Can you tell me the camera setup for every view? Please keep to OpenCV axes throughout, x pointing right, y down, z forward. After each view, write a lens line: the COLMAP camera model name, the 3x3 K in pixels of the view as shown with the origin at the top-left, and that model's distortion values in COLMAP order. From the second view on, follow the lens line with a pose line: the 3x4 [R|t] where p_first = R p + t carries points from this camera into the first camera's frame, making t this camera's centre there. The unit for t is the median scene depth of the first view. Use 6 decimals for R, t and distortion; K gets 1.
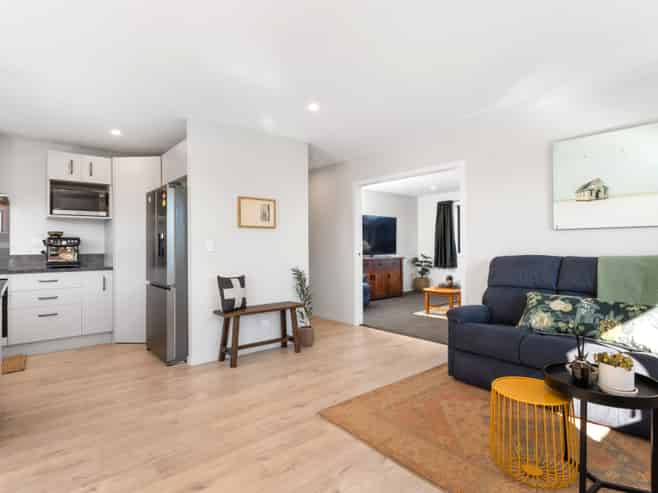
lens RADIAL K [[358.4, 0, 329.0], [0, 358.4, 246.5], [0, 0, 1]] dist [-0.000581, -0.000267]
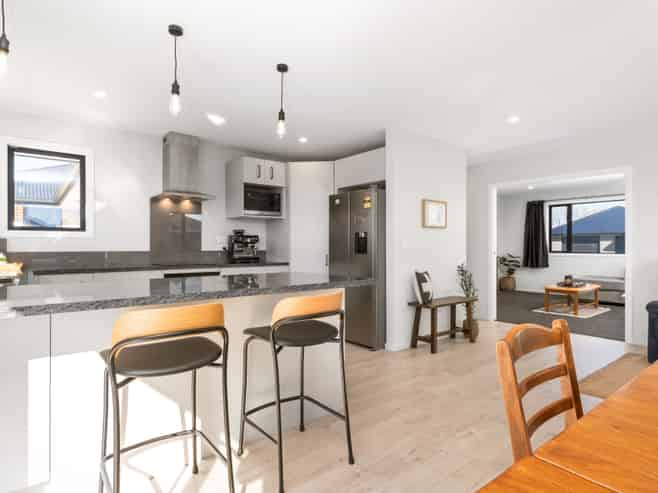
lens RADIAL K [[376.1, 0, 329.0], [0, 376.1, 246.5], [0, 0, 1]] dist [0.000832, -0.000244]
pose [[0.999389, 0.007375, -0.034162, -0.454360], [-0.007282, 0.999969, 0.002845, 0.003975], [0.034182, -0.002595, 0.999412, -0.146789]]
